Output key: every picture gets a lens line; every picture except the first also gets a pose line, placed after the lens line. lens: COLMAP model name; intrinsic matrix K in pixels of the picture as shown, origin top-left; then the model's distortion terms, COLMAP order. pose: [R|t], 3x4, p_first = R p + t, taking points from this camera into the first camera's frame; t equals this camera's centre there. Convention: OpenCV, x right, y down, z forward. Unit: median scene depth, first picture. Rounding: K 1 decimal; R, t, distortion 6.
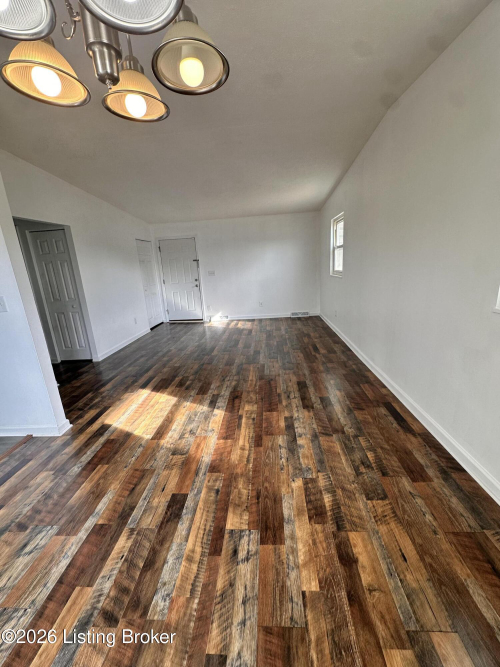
lens RADIAL K [[265.7, 0, 250.0], [0, 265.7, 330.5], [0, 0, 1]] dist [-0.005617, 0.000913]
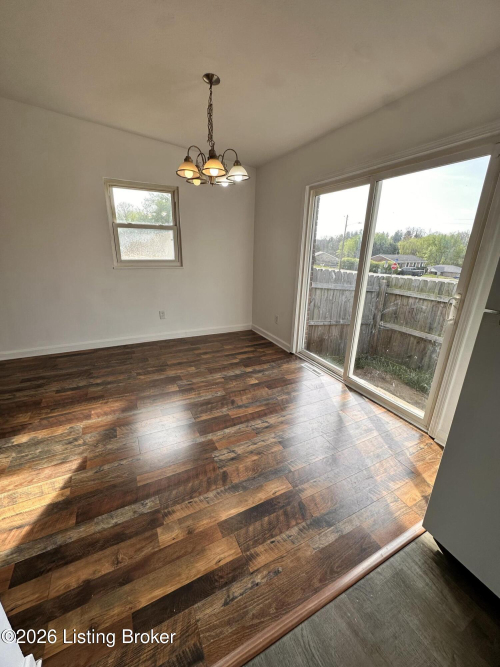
lens RADIAL K [[265.7, 0, 251.4], [0, 265.7, 332.9], [0, 0, 1]] dist [-0.005617, 0.000913]
pose [[-0.509754, -0.220771, 0.831511, -1.727833], [0.218100, 0.901778, 0.373133, -0.168193], [-0.832216, 0.371559, -0.411535, 1.163314]]
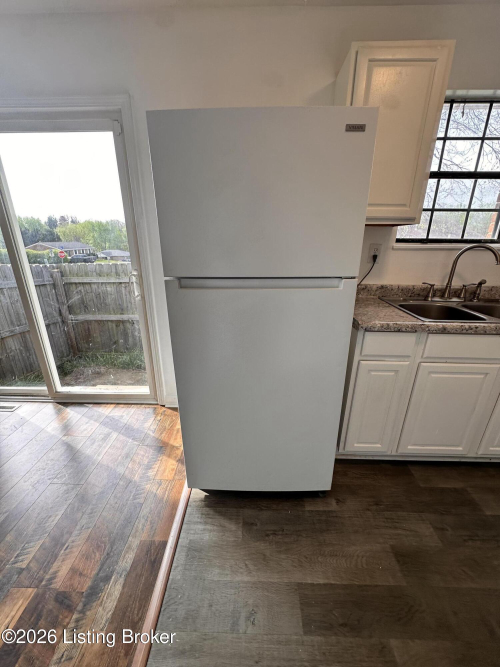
lens RADIAL K [[265.7, 0, 249.3], [0, 265.7, 332.7], [0, 0, 1]] dist [-0.005617, 0.000913]
pose [[-0.997498, 0.067062, -0.022371, -1.661483], [0.043201, 0.828725, 0.557987, -0.106575], [0.055959, 0.555624, -0.829548, 1.056486]]
